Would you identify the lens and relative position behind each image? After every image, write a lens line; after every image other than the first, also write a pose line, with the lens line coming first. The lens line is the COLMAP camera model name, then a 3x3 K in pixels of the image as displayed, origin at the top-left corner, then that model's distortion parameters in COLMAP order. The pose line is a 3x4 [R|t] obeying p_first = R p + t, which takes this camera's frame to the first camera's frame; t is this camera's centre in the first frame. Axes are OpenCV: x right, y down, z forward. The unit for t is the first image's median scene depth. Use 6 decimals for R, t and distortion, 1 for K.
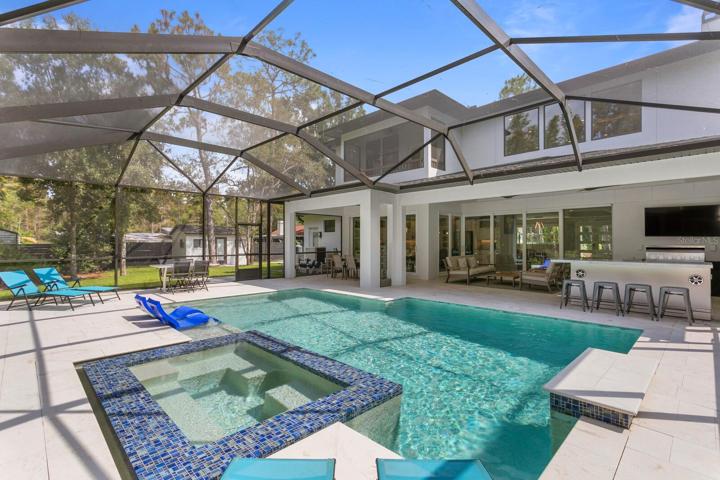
lens RADIAL K [[351.9, 0, 346.0], [0, 351.9, 241.5], [0, 0, 1]] dist [0.017623, 0.000778]
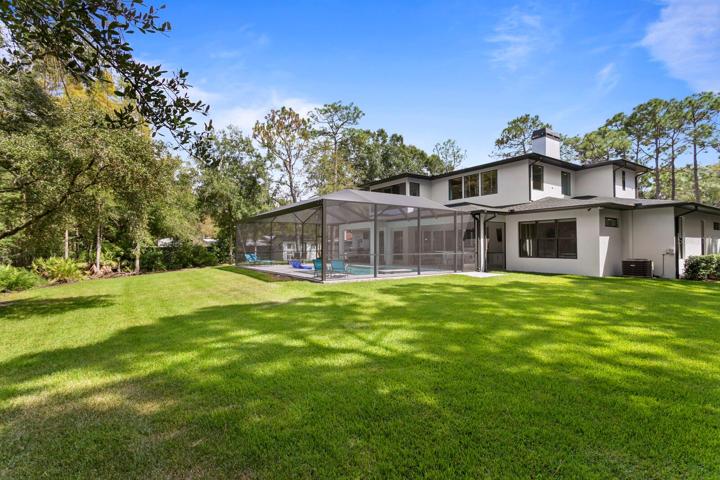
lens RADIAL K [[351.9, 0, 346.0], [0, 351.9, 241.5], [0, 0, 1]] dist [0.017623, 0.000778]
pose [[0.984083, -0.003362, -0.177679, 0.198081], [0.000986, 0.999909, -0.013463, 0.013124], [0.177708, 0.013073, 0.983996, -0.874289]]
